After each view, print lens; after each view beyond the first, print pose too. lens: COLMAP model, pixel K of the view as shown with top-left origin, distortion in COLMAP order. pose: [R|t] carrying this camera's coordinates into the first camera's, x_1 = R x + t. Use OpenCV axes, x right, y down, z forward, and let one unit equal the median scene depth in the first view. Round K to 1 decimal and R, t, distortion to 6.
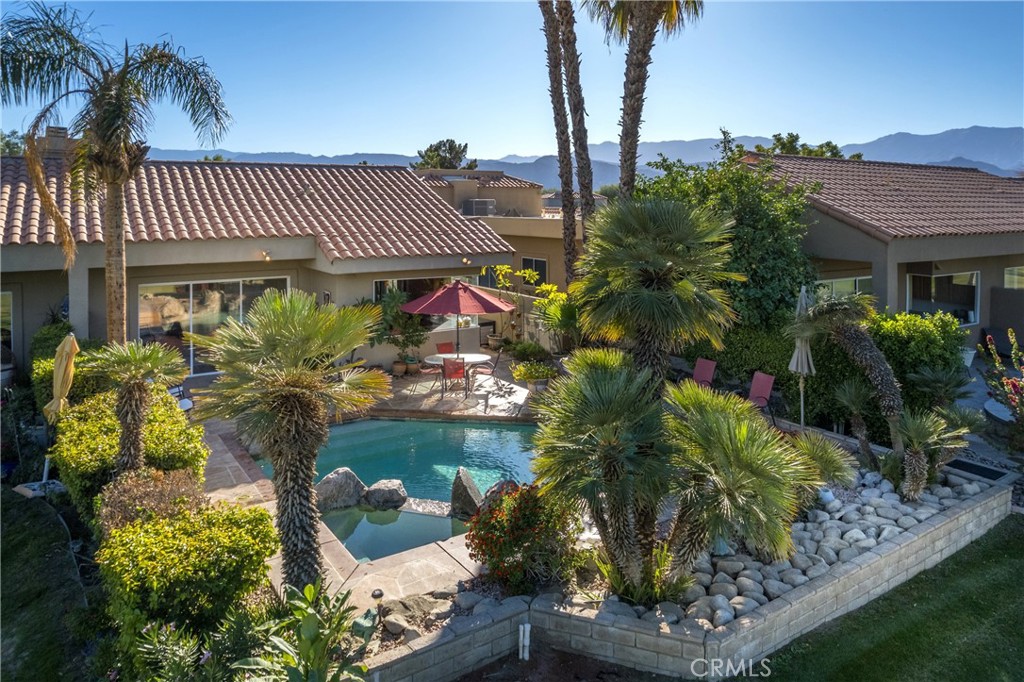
lens RADIAL K [[671.5, 0, 512.0], [0, 671.5, 341.0], [0, 0, 1]] dist [-0.075080, 0.079965]
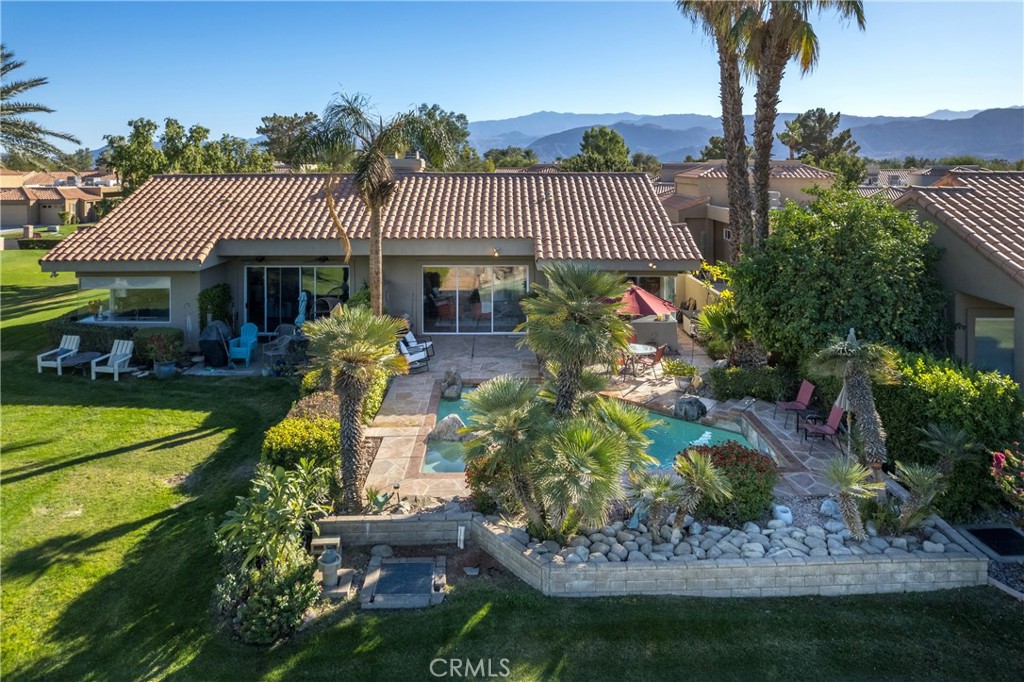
lens RADIAL K [[654.7, 0, 512.0], [0, 654.7, 341.0], [0, 0, 1]] dist [-0.002454, -0.001129]
pose [[0.856480, 0.128696, -0.499880, 0.566872], [-0.103318, 0.991565, 0.078259, -0.099451], [0.505735, -0.015380, 0.862552, -0.189733]]
